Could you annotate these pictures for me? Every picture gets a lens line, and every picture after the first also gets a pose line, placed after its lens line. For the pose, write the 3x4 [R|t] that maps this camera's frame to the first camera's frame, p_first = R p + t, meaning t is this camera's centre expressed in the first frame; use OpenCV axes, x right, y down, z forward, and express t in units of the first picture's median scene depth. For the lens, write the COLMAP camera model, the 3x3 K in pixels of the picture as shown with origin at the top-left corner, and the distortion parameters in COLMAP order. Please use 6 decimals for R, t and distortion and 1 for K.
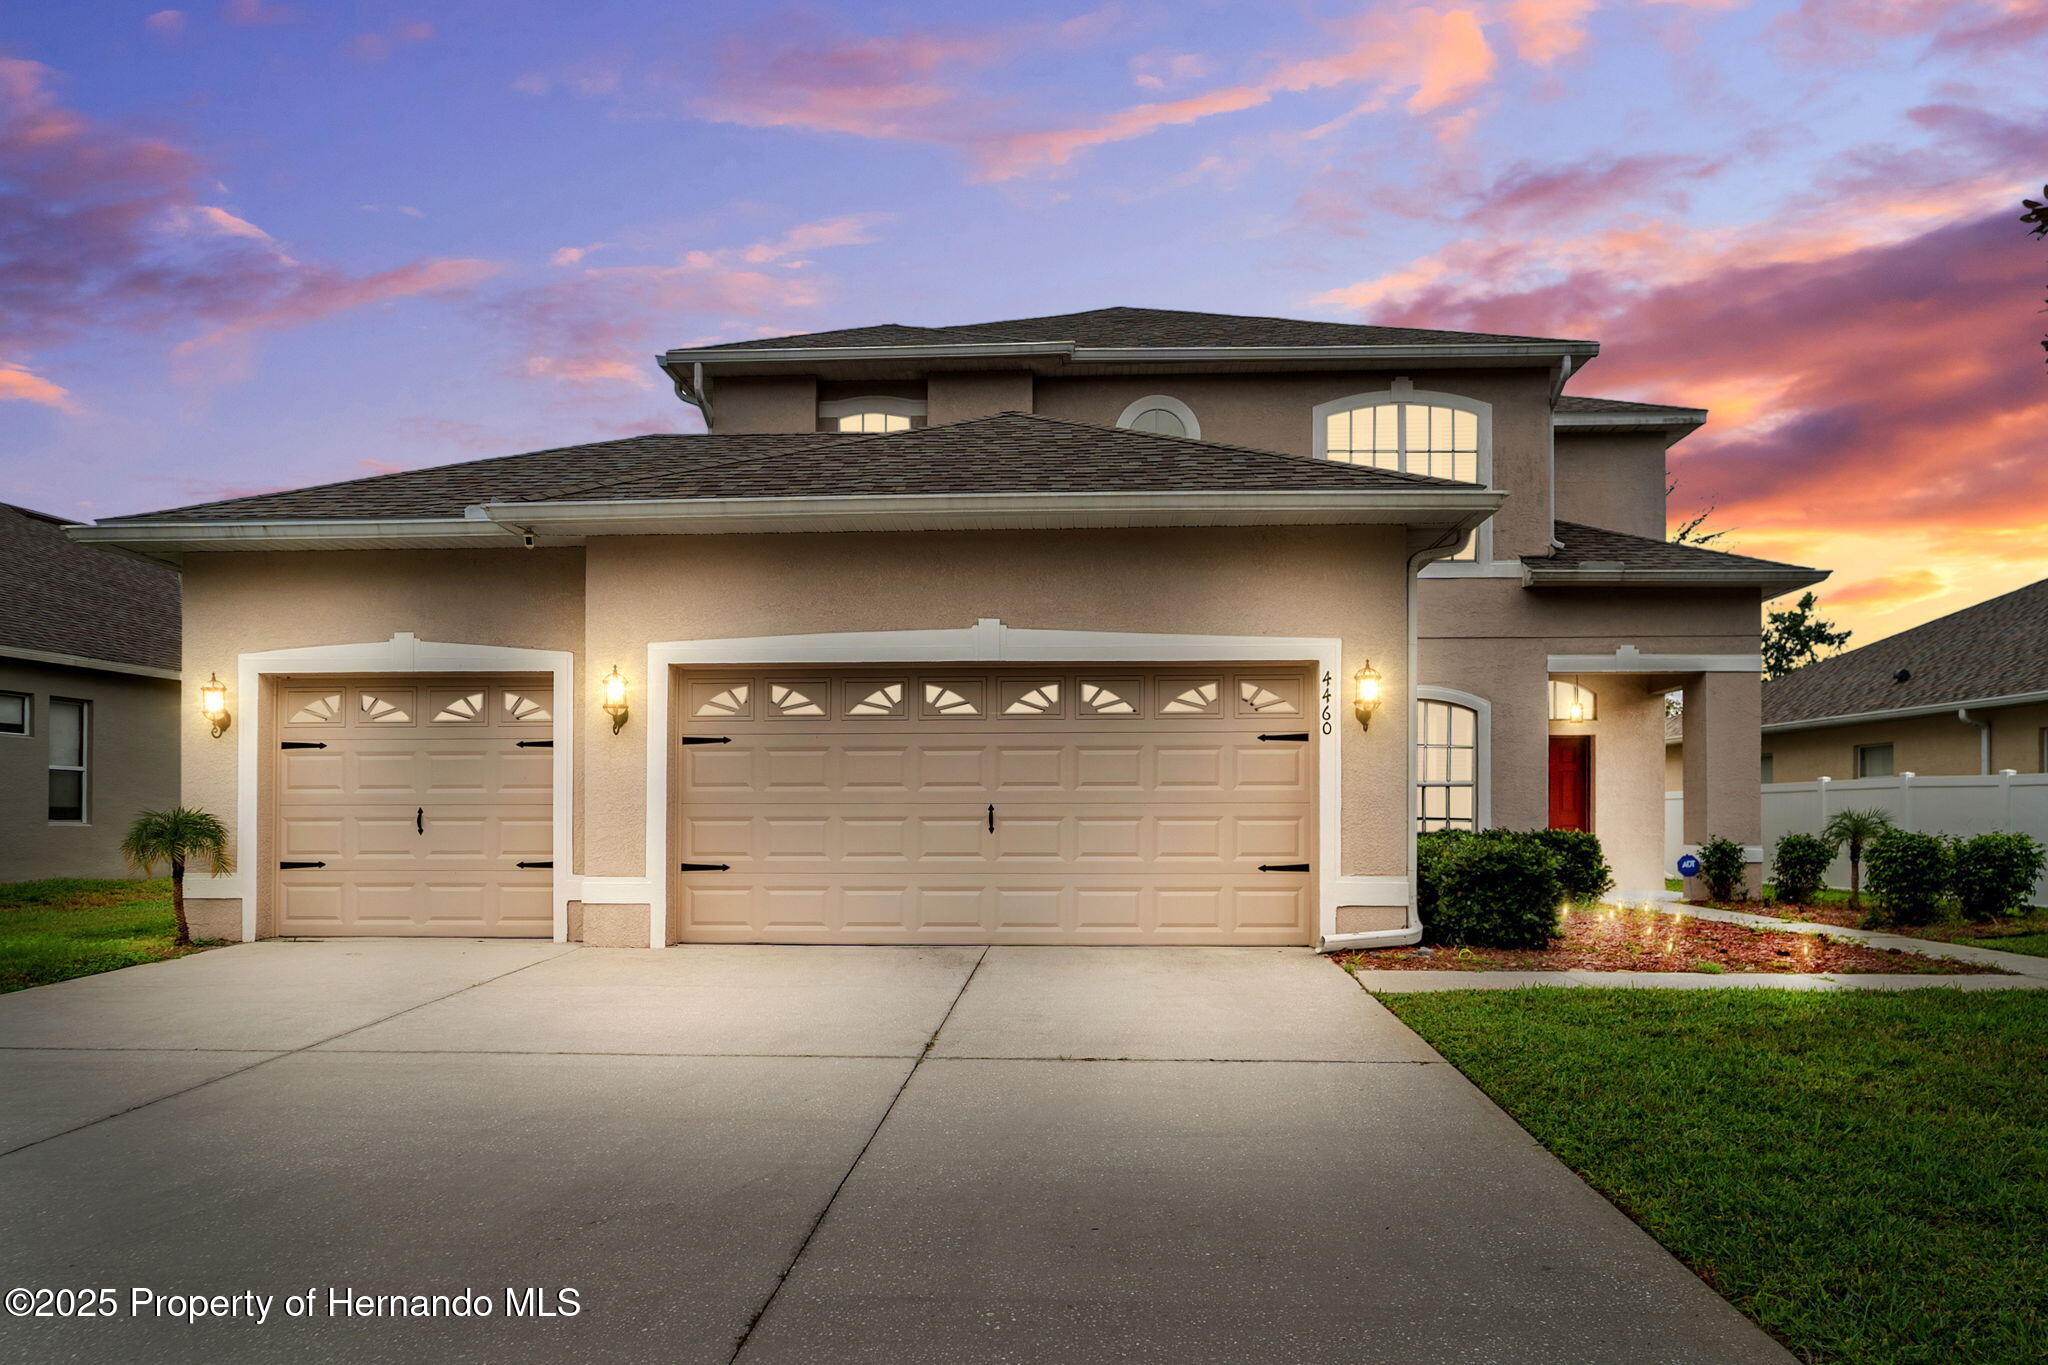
lens RADIAL K [[834.4, 0, 1030.3], [0, 834.4, 705.0], [0, 0, 1]] dist [-0.000326, 0.000224]
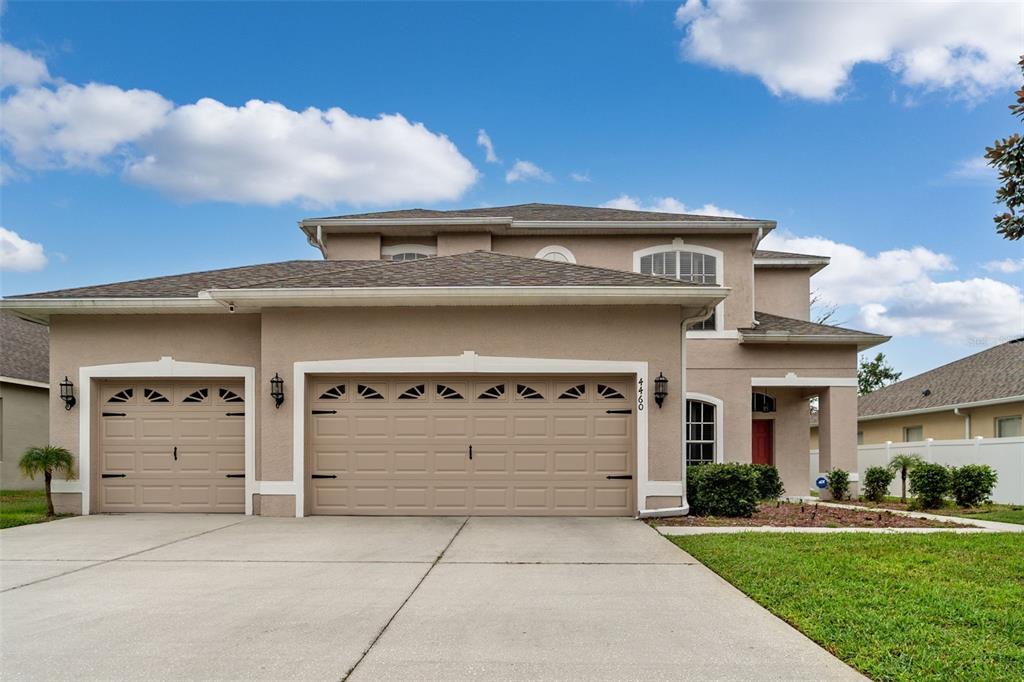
lens RADIAL K [[425.7, 0, 498.1], [0, 425.7, 327.8], [0, 0, 1]] dist [-0.000216, 0.000215]
pose [[0.999826, -0.004143, 0.018206, 0.000193], [0.004126, 0.999991, 0.000980, -0.159461], [-0.018209, -0.000904, 0.999834, -0.000912]]
